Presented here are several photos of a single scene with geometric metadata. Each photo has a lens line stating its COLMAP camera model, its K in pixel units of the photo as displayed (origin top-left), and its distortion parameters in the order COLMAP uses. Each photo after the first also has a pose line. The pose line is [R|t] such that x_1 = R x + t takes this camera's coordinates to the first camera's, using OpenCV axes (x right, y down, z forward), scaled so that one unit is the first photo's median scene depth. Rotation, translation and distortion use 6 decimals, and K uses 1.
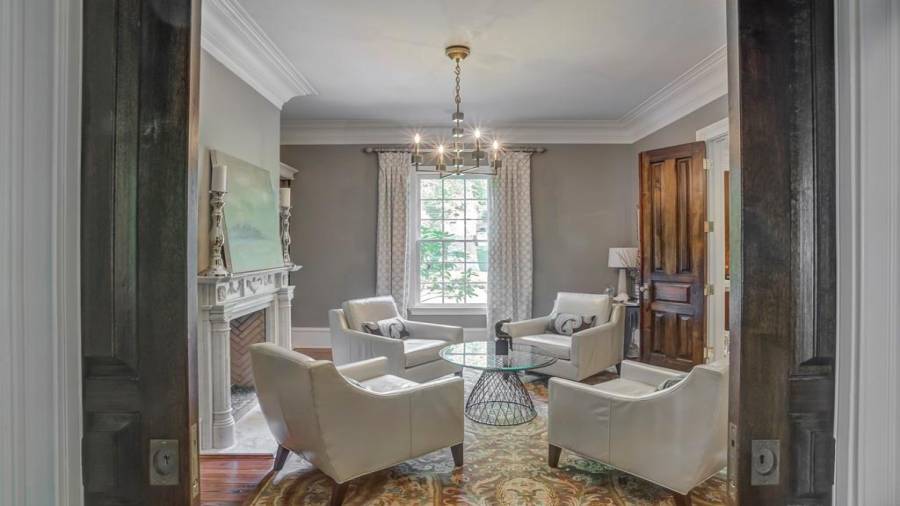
lens RADIAL K [[502.0, 0, 450.0], [0, 502.0, 253.0], [0, 0, 1]] dist [-0.066656, 0.000016]
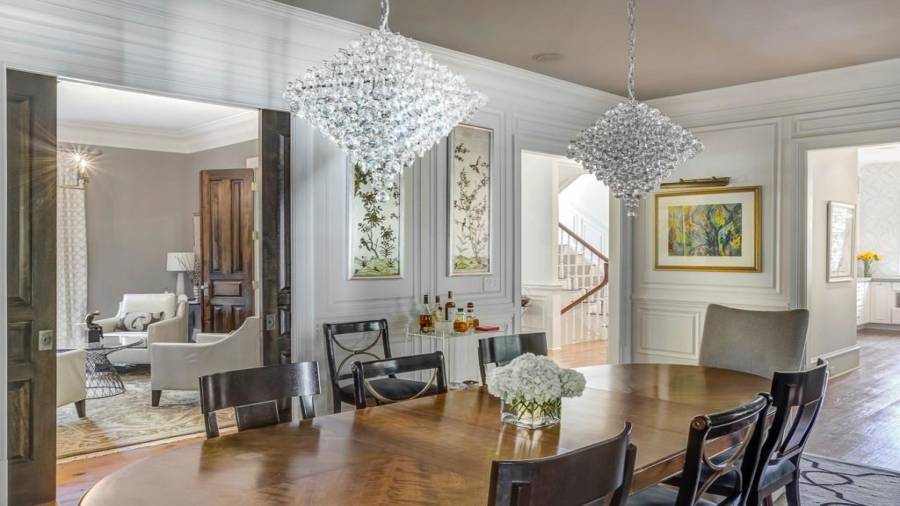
lens RADIAL K [[693.4, 0, 450.0], [0, 693.4, 253.0], [0, 0, 1]] dist [-0.054125, 0.002267]
pose [[0.730964, -0.001426, 0.682414, -0.299870], [0.009129, 0.999929, -0.007689, 0.009166], [-0.682355, 0.011850, 0.730925, -0.595960]]
